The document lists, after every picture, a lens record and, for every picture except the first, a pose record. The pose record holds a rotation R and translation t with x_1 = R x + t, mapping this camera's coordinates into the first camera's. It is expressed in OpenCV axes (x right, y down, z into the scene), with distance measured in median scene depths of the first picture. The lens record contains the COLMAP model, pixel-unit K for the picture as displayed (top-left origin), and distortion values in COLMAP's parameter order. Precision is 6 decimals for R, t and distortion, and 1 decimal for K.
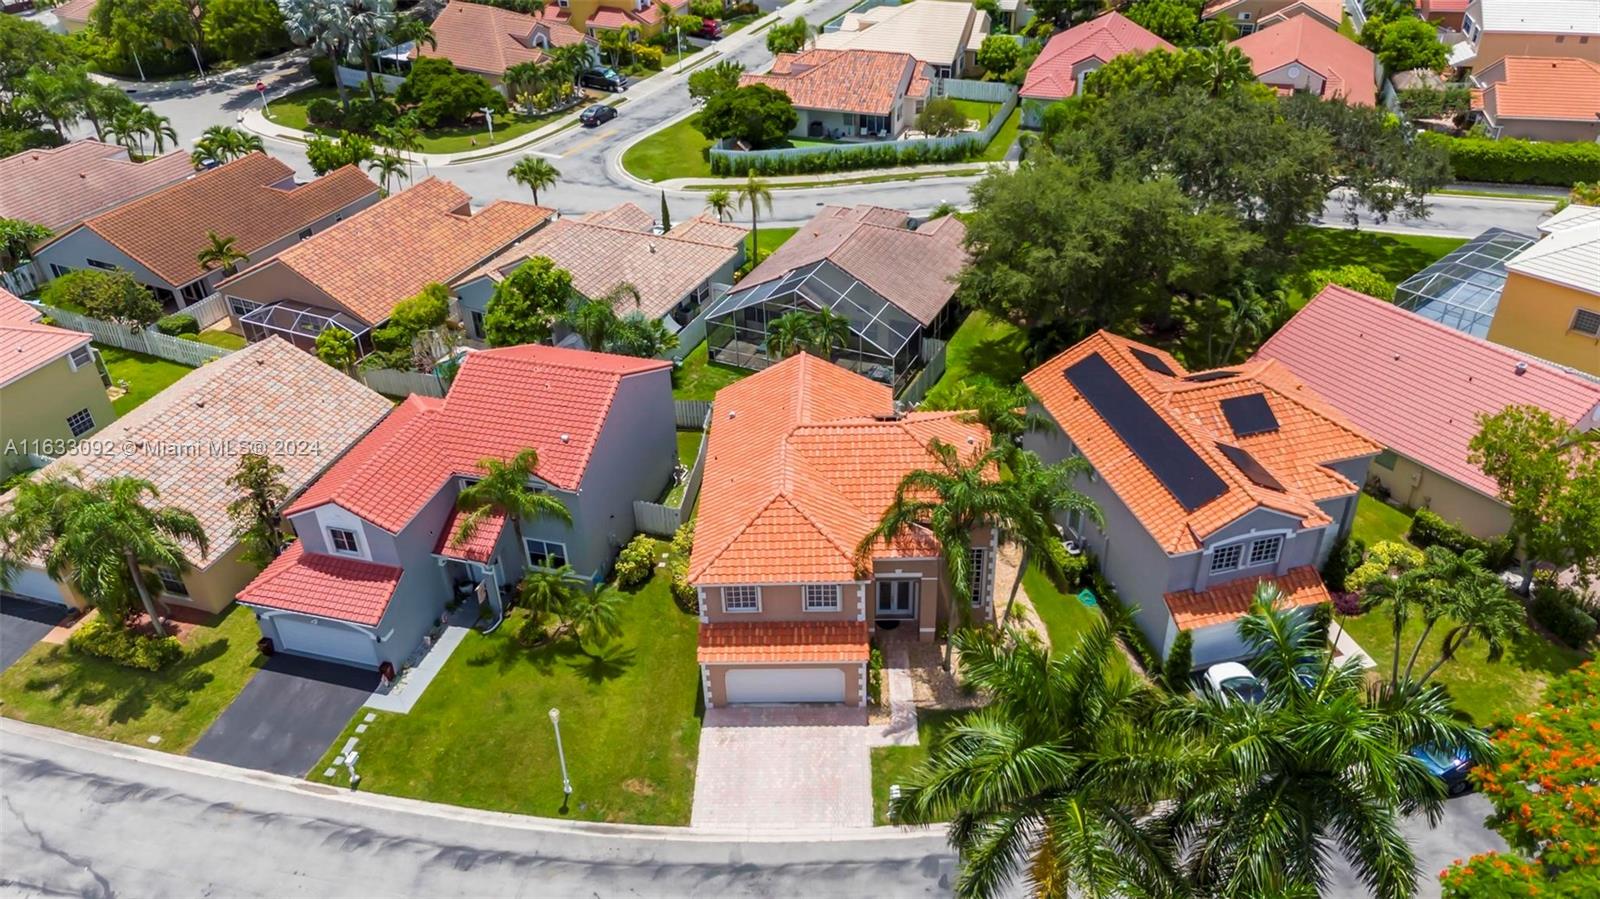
lens RADIAL K [[1202.9, 0, 800.0], [0, 1202.9, 449.5], [0, 0, 1]] dist [0.066653, 0.001462]
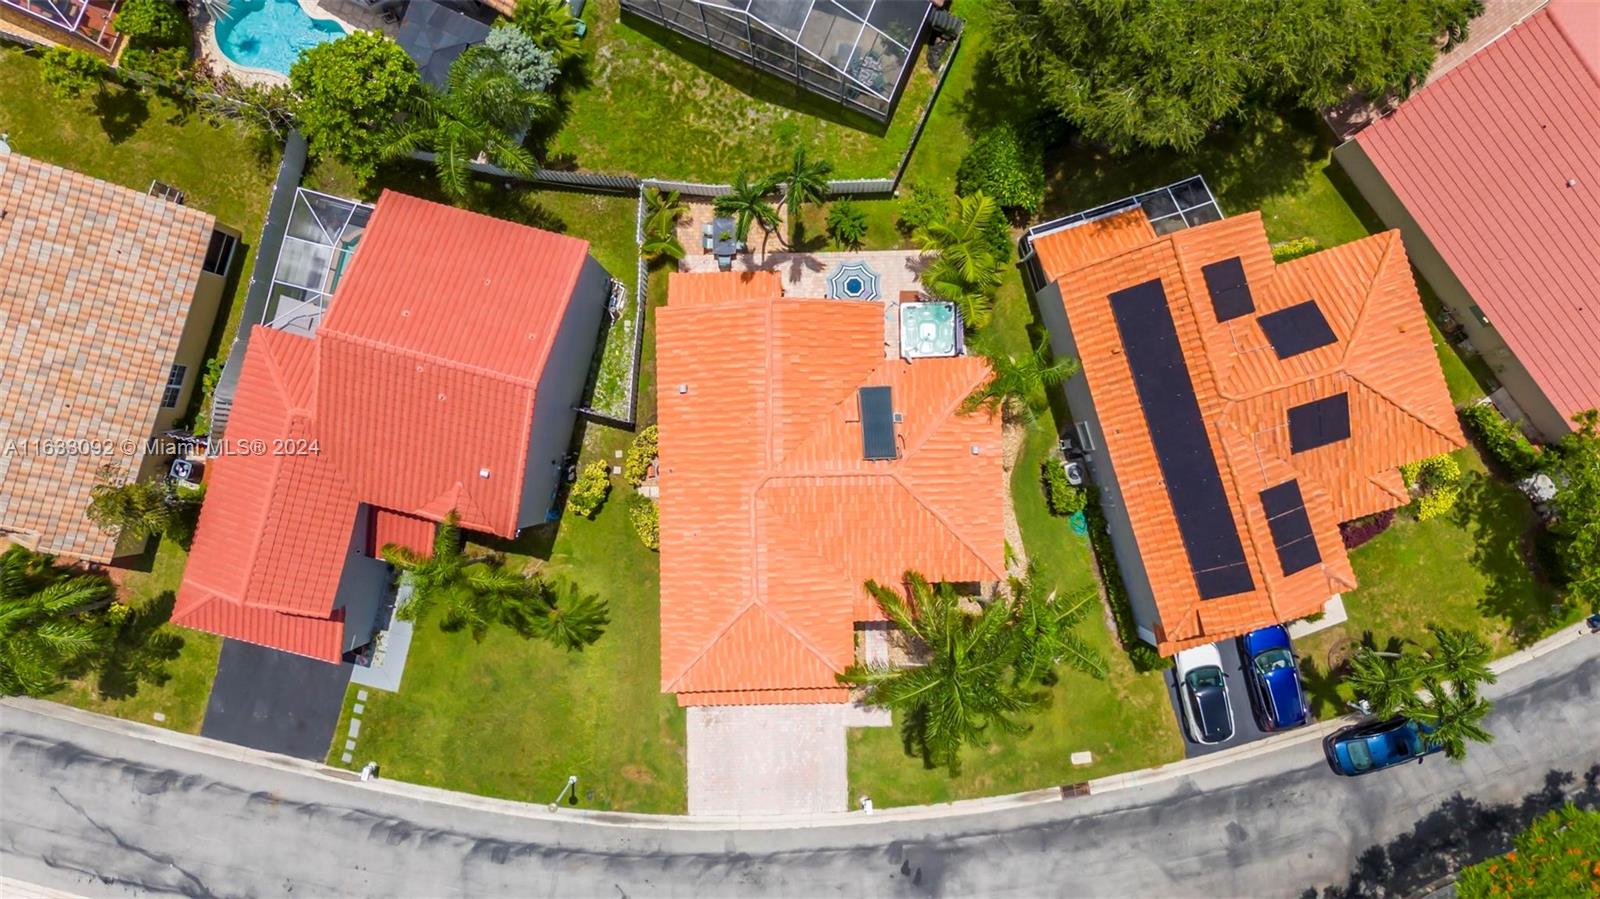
lens RADIAL K [[1176.5, 0, 800.0], [0, 1176.5, 449.5], [0, 0, 1]] dist [0.058348, 0.024939]
pose [[0.999064, -0.036760, 0.022808, 0.002021], [0.001696, 0.560097, 0.828425, -0.730595], [-0.043228, -0.827611, 0.559635, 0.591152]]
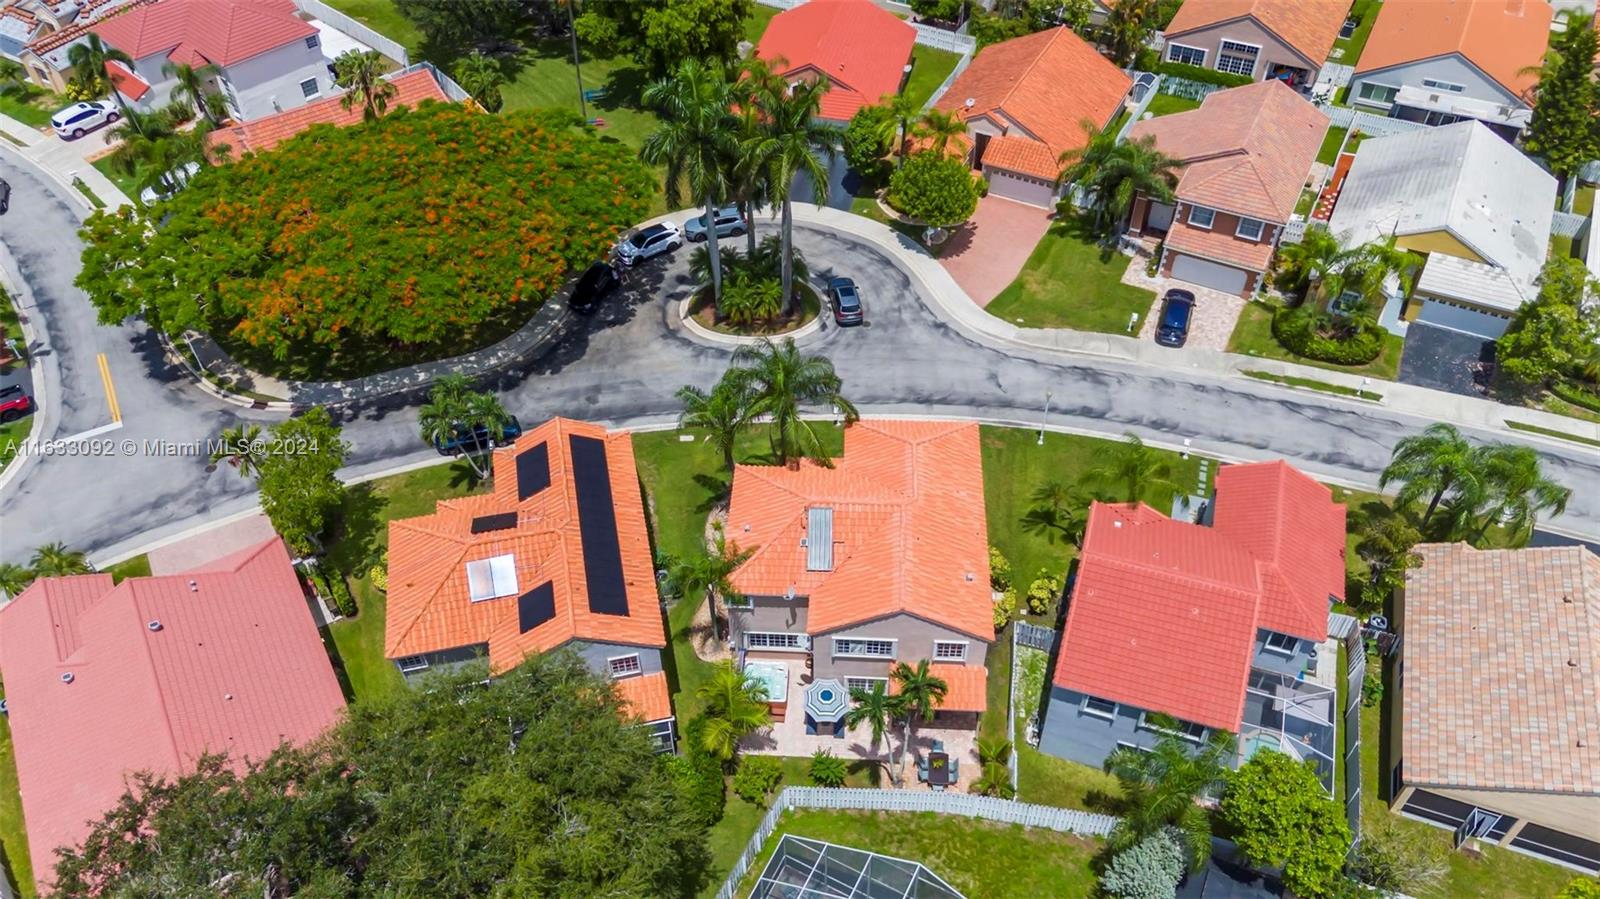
lens RADIAL K [[1176.5, 0, 800.0], [0, 1176.5, 449.5], [0, 0, 1]] dist [0.058348, 0.024939]
pose [[-0.998695, -0.000501, 0.051069, 0.040613], [0.050016, 0.192623, 0.979997, -1.156662], [-0.010328, 0.981273, -0.192347, 1.218451]]
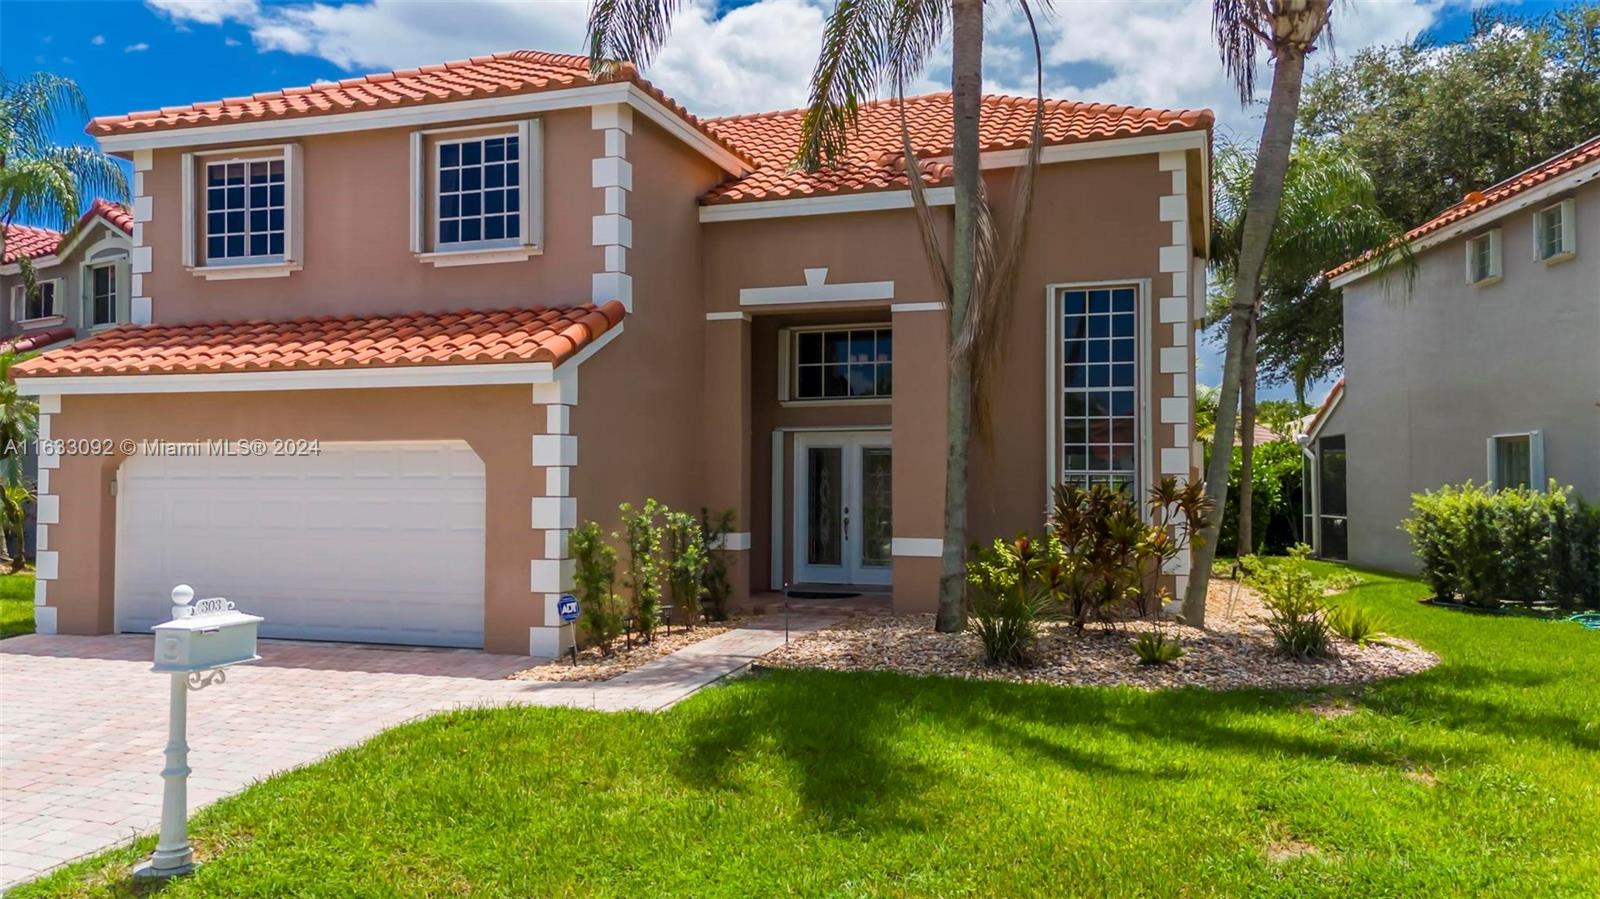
lens RADIAL K [[1176.5, 0, 800.0], [0, 1176.5, 449.5], [0, 0, 1]] dist [0.058348, 0.024939]
pose [[0.948872, 0.021030, -0.314961, 0.170420], [-0.197235, 0.818524, -0.539552, 0.293018], [0.246456, 0.574087, 0.780822, 0.798022]]
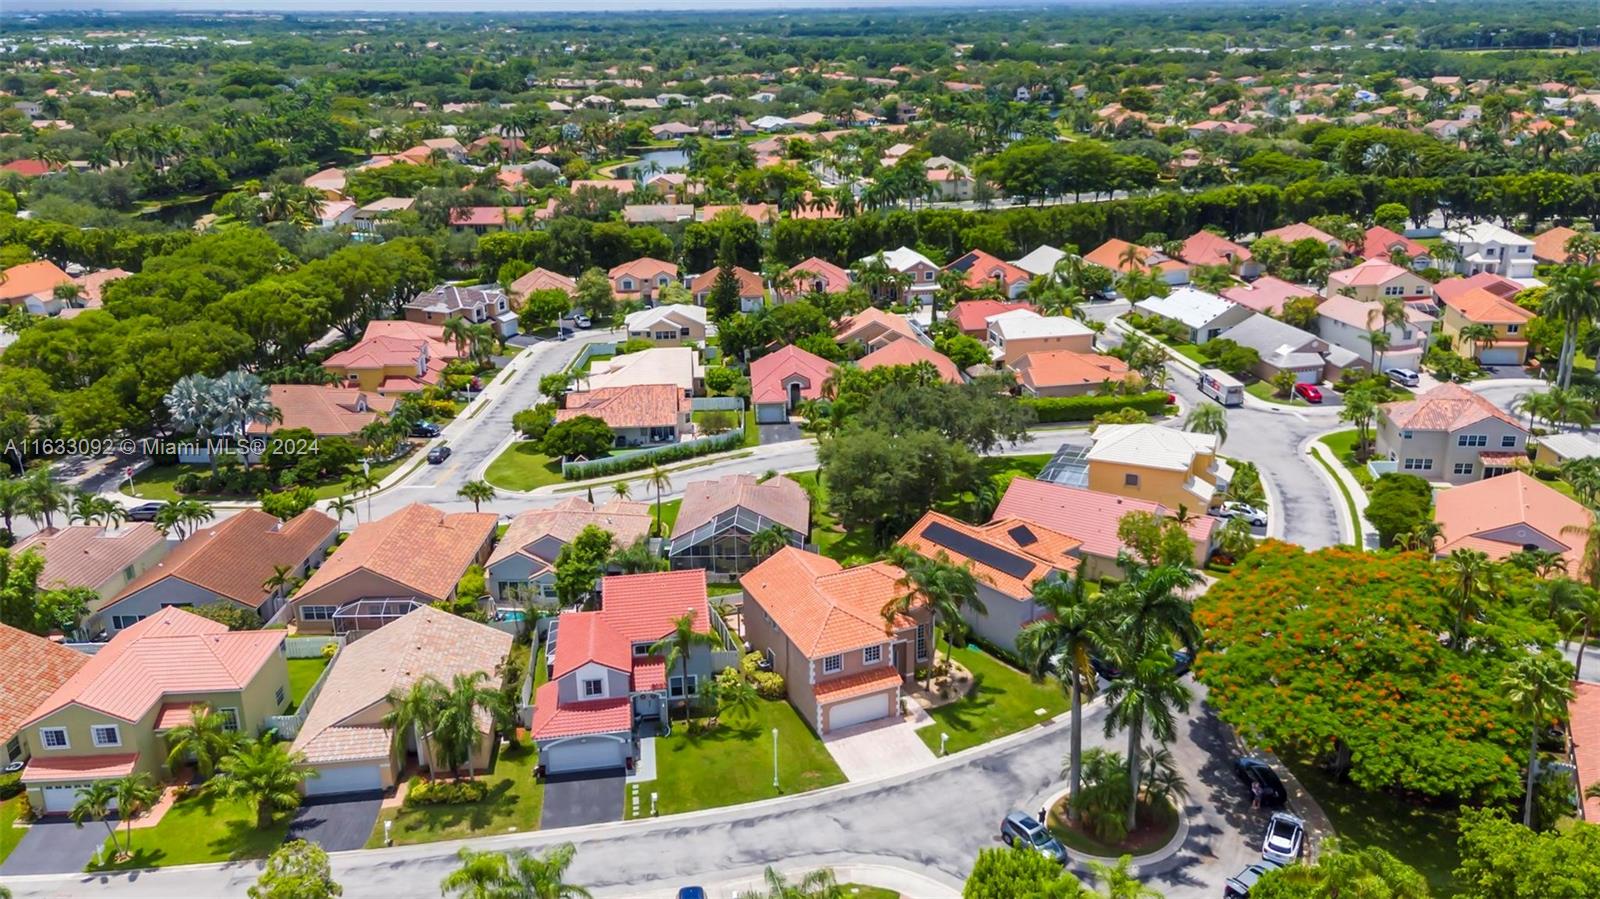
lens RADIAL K [[1243.3, 0, 824.3], [0, 1243.3, 426.6], [0, 0, 1]] dist [0.061927, -0.000915]
pose [[0.906699, -0.117713, 0.405019, -0.754252], [0.223636, 0.948342, -0.225022, 0.196208], [-0.357609, 0.294604, 0.886185, -0.753299]]
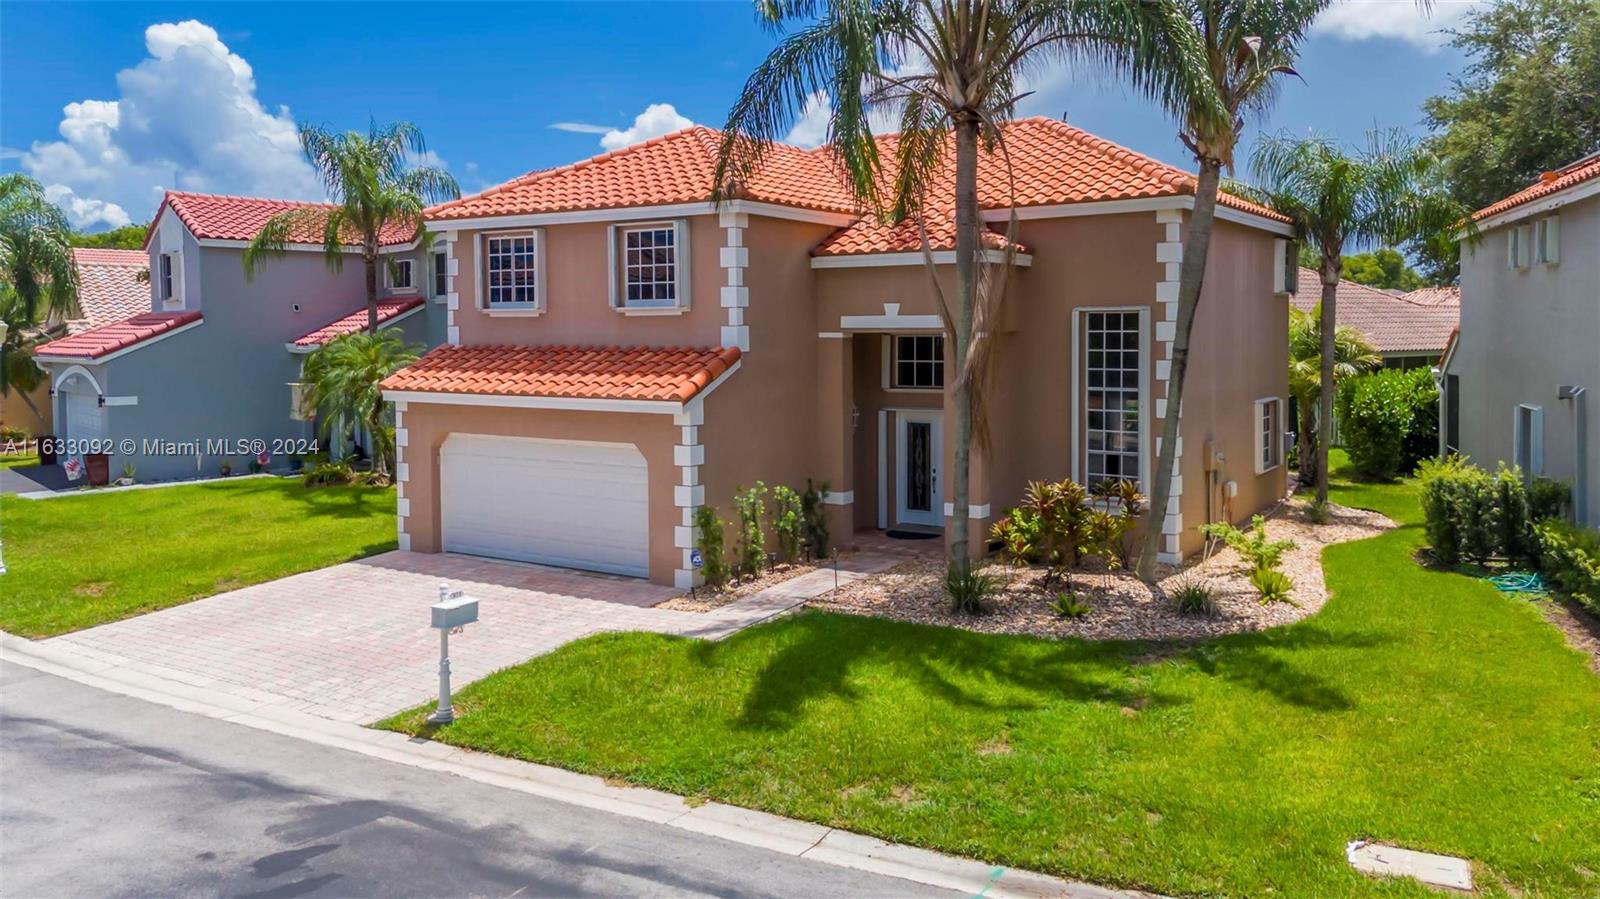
lens RADIAL K [[1179.2, 0, 842.2], [0, 1179.2, 380.8], [0, 0, 1]] dist [0.054791, -0.003922]
pose [[0.857166, 0.046776, -0.512912, 0.272345], [-0.301673, 0.852756, -0.426380, 0.295470], [0.417444, 0.520210, 0.745065, 0.710786]]
